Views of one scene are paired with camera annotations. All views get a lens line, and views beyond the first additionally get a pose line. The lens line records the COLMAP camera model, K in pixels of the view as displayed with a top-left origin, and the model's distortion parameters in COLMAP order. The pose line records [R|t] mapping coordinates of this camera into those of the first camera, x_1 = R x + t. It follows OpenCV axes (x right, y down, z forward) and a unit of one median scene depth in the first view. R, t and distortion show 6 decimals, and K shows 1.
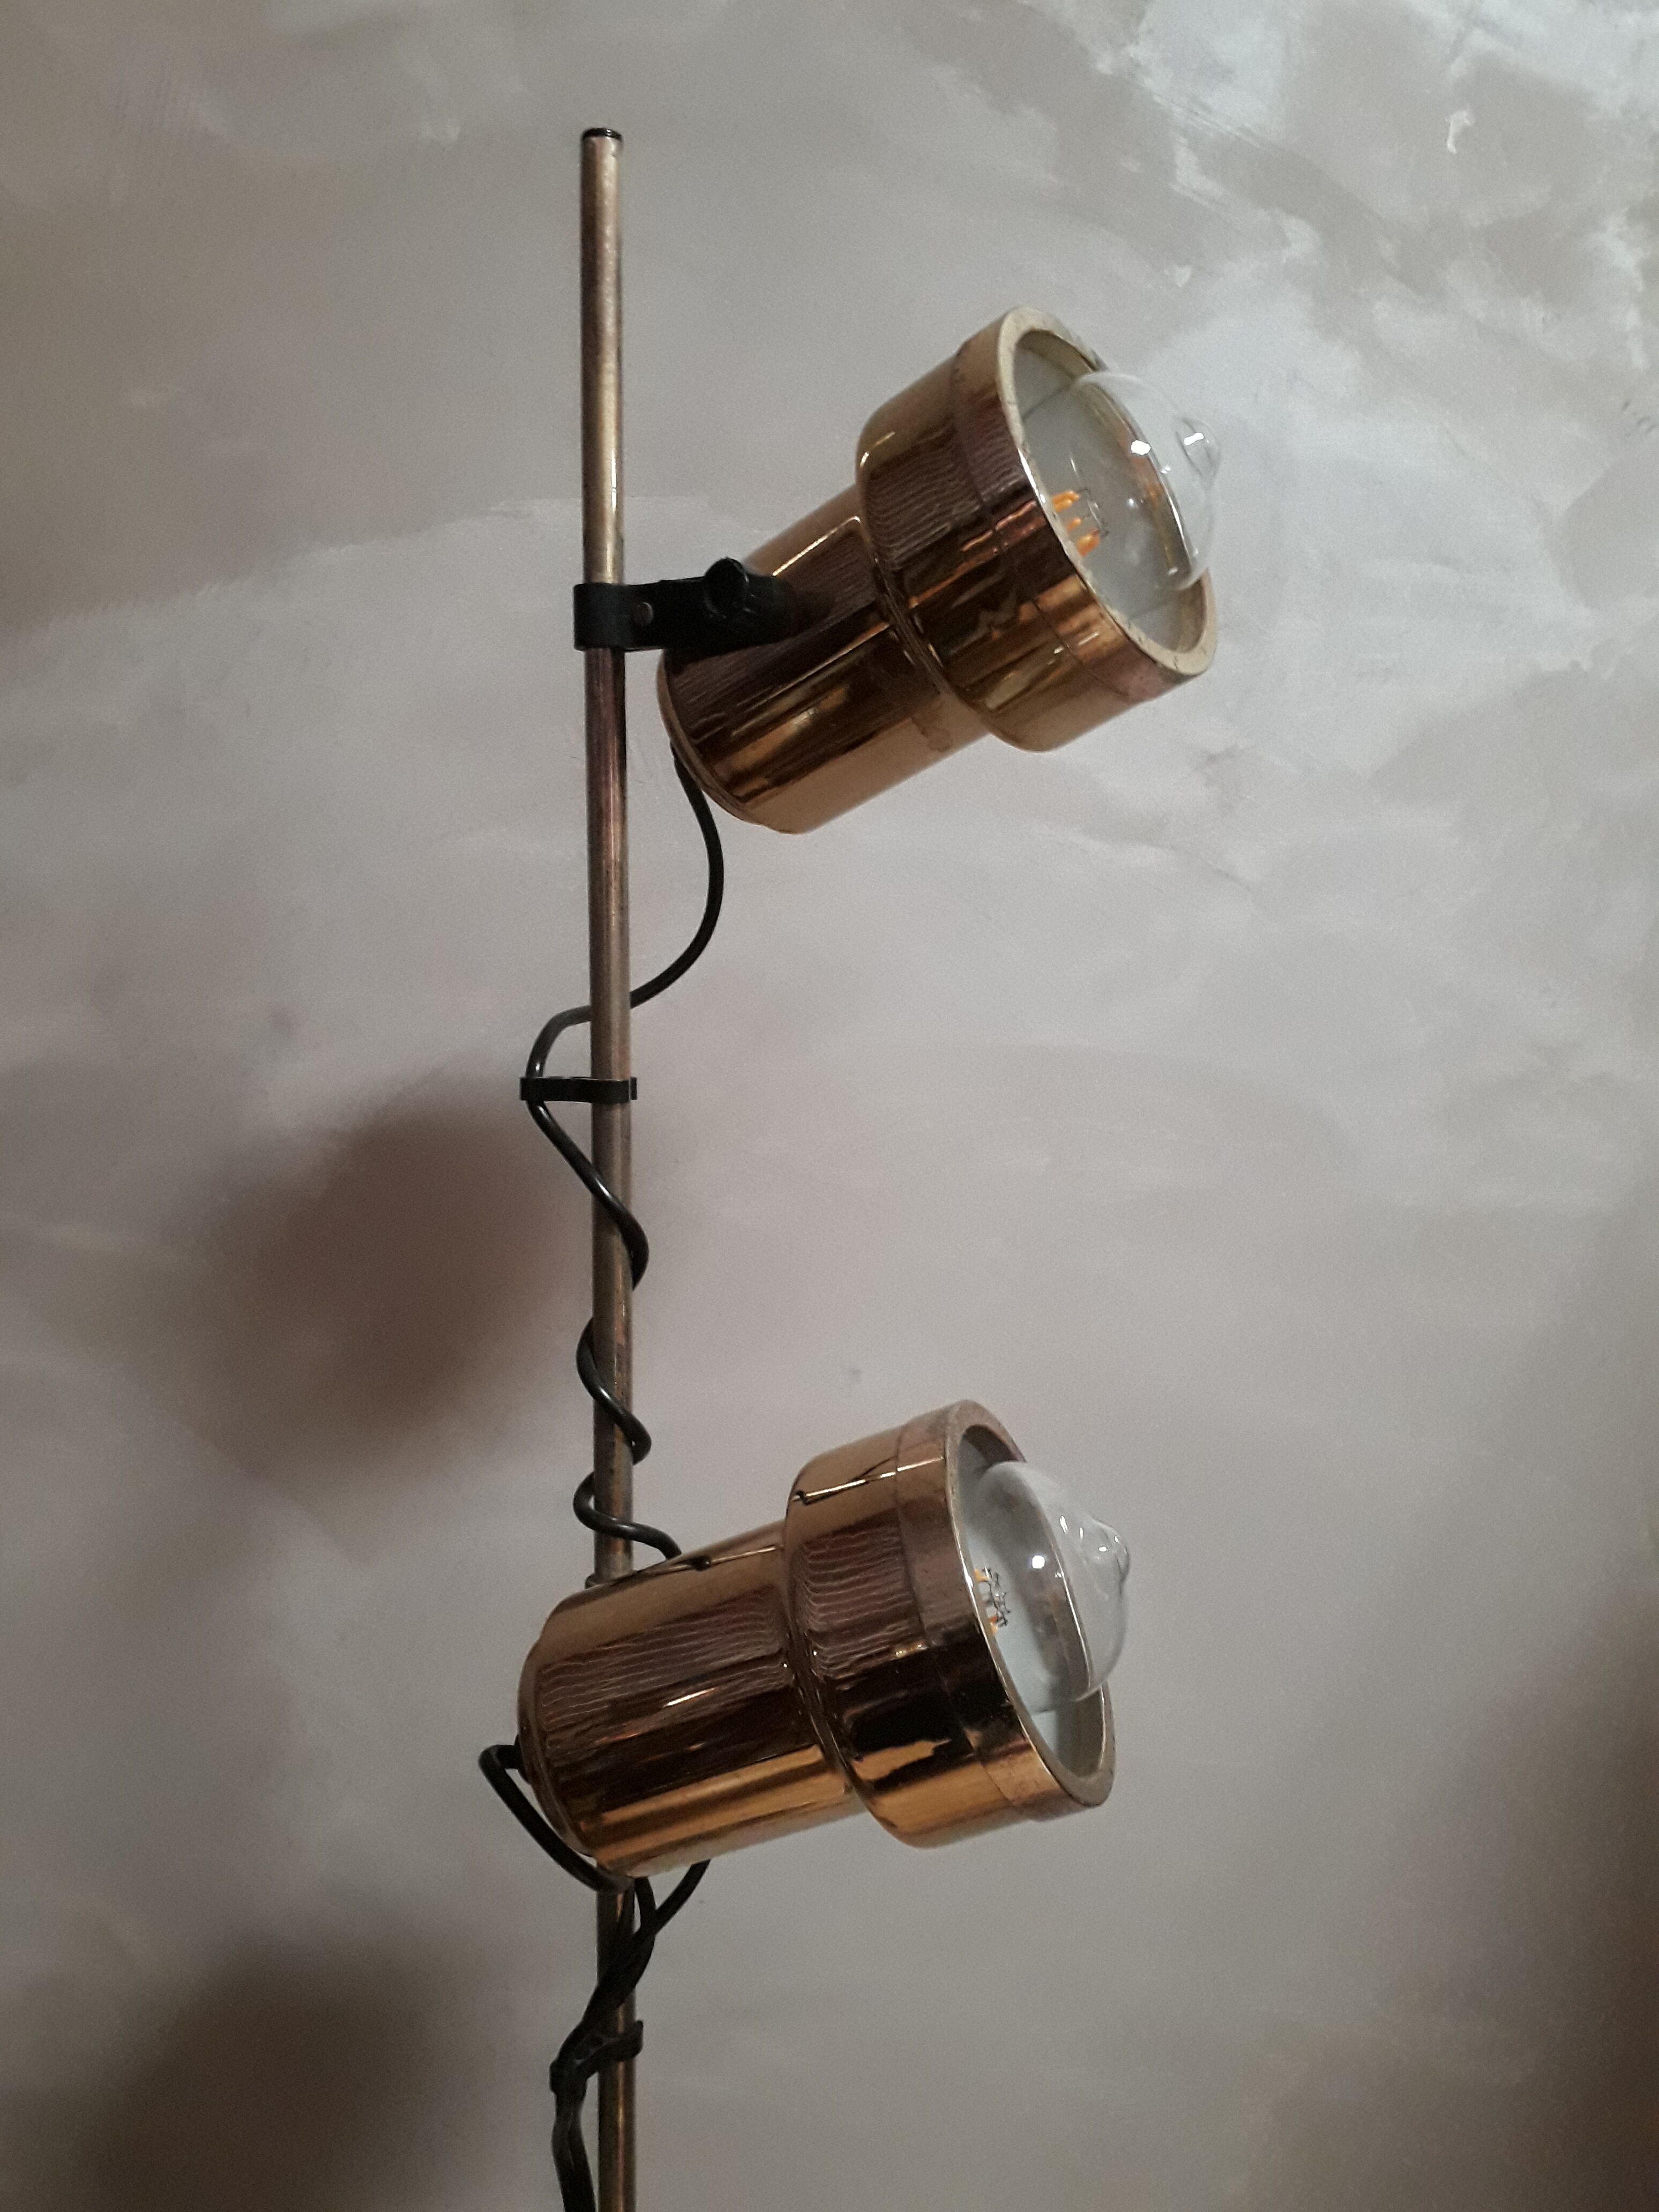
lens RADIAL K [[1800.5, 0, 829.5], [0, 1800.5, 1106.0], [0, 0, 1]] dist [0.085506, -0.186853]
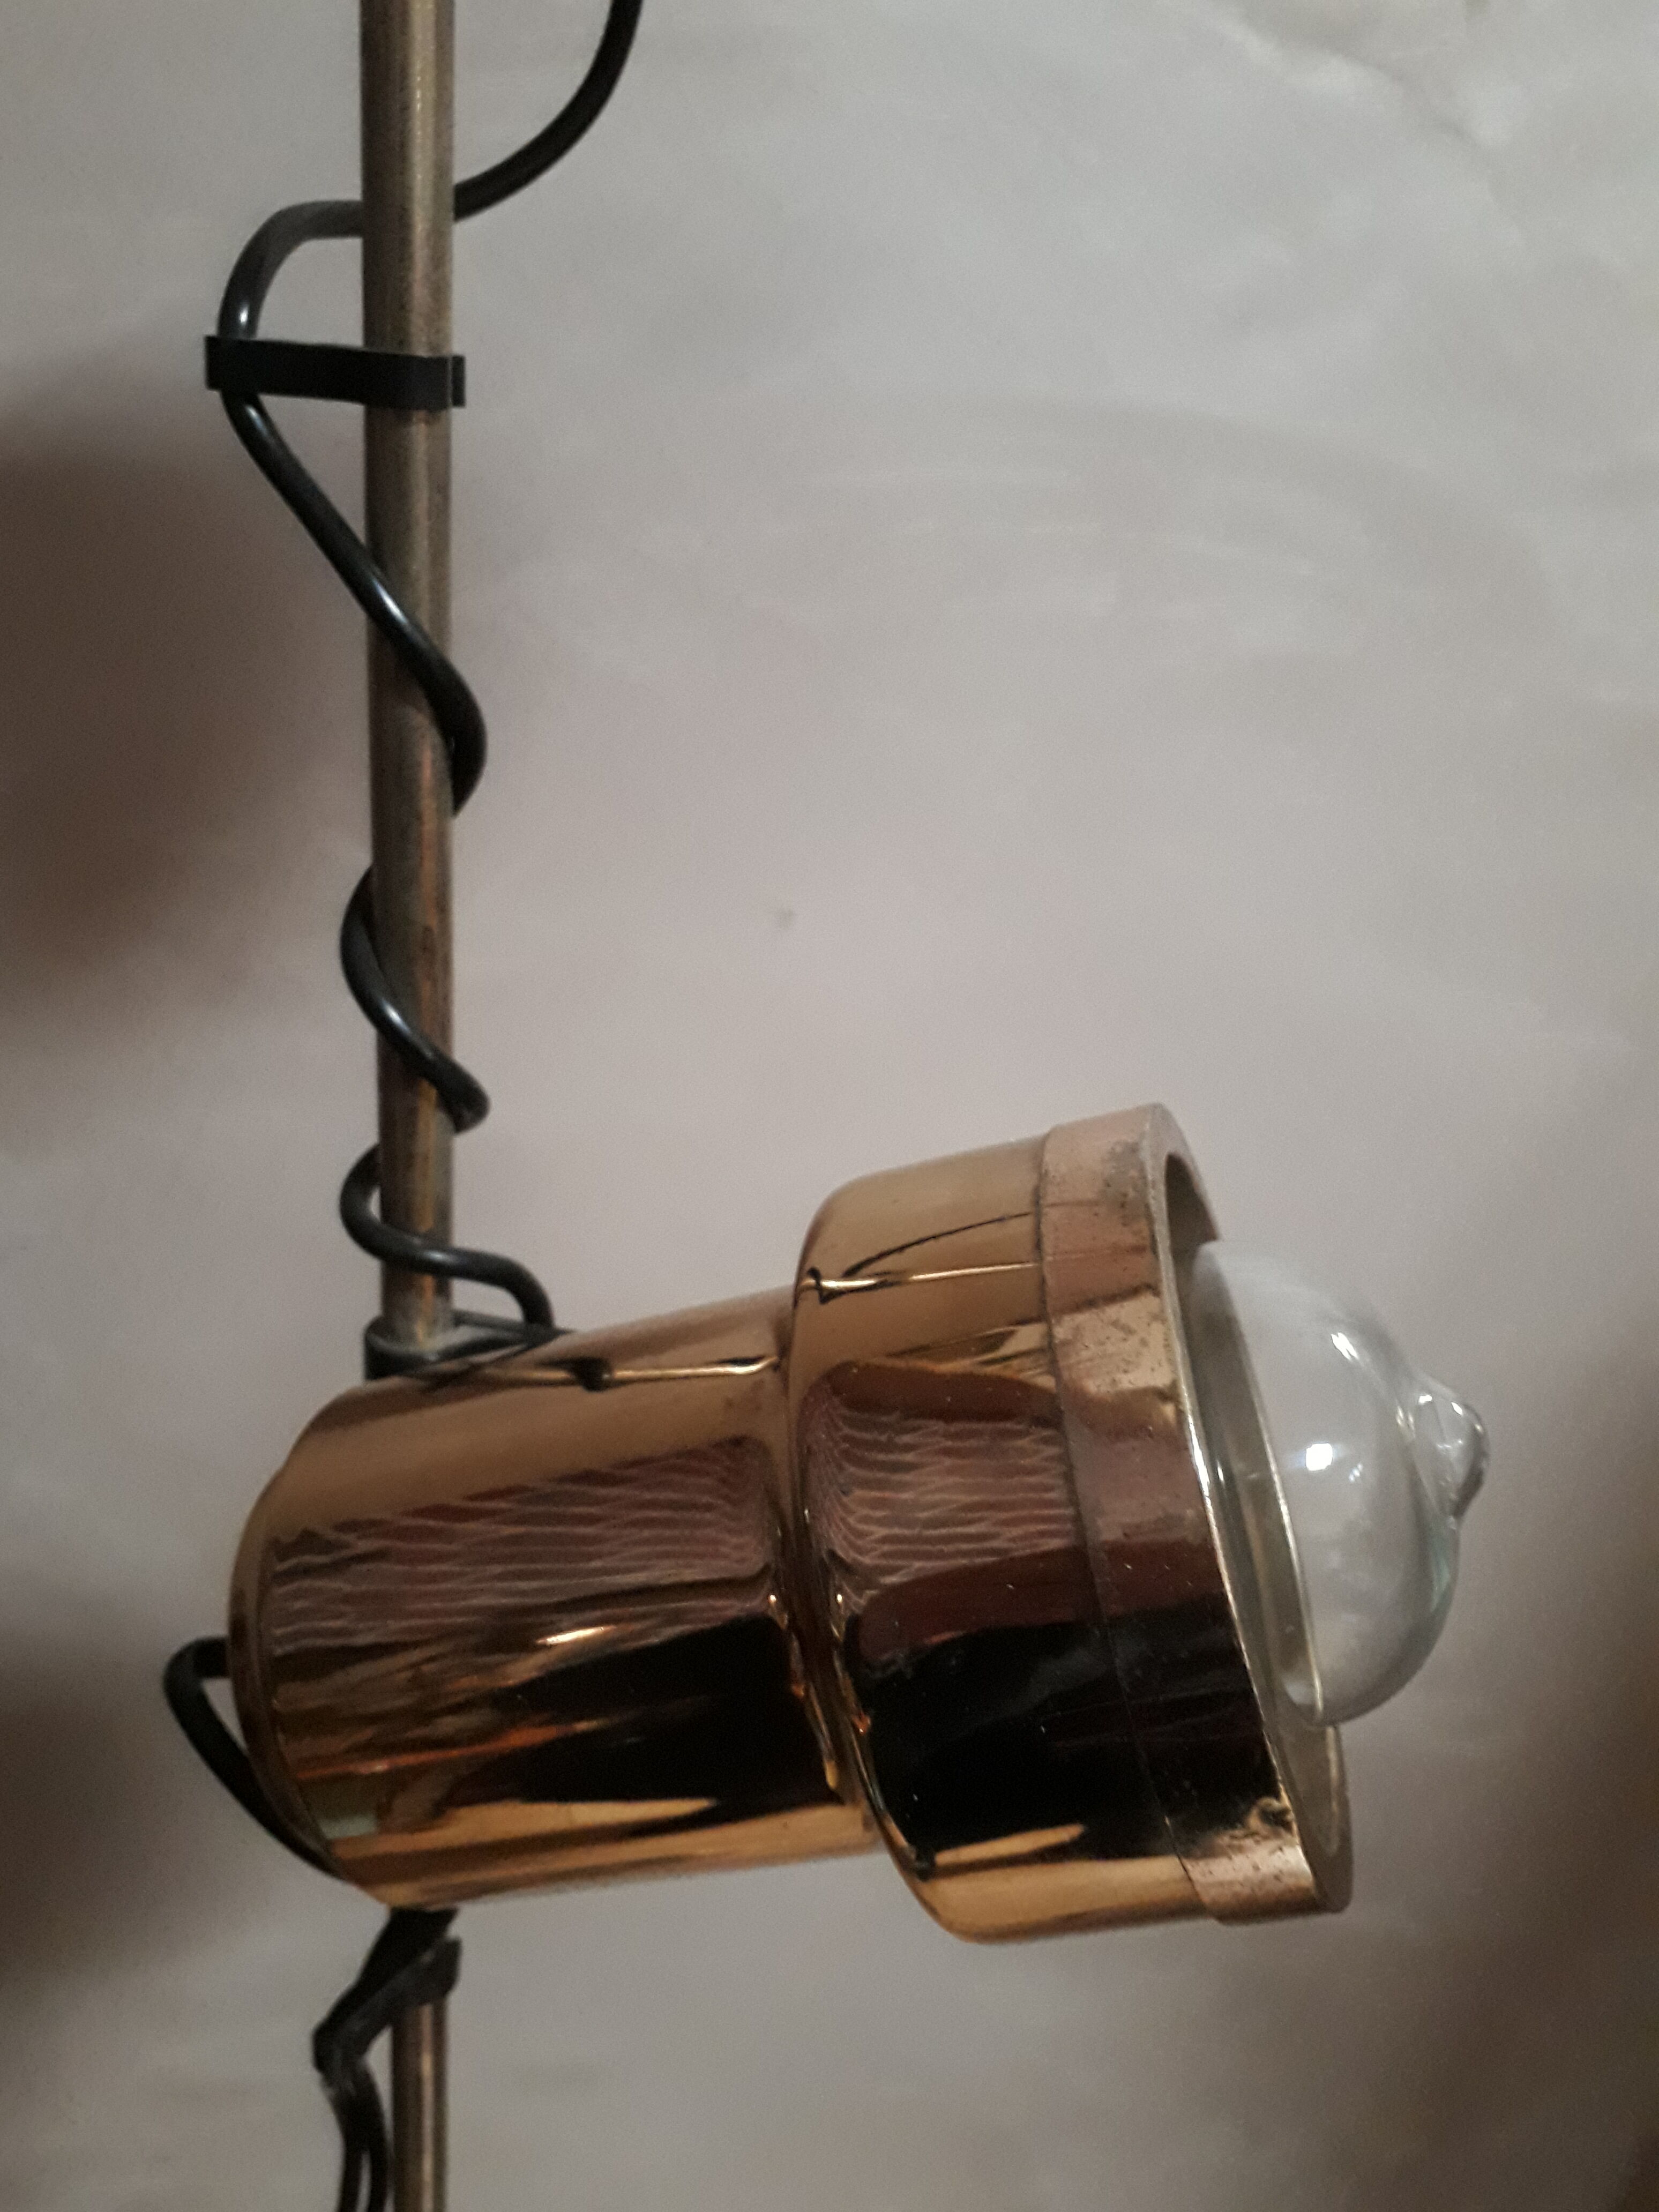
lens RADIAL K [[1800.5, 0, 829.5], [0, 1800.5, 1106.0], [0, 0, 1]] dist [0.085506, -0.186853]
pose [[0.991789, 0.030599, 0.124171, -0.065426], [-0.065437, 0.955643, 0.287167, 0.027383], [-0.109876, -0.292935, 0.949798, 0.486970]]
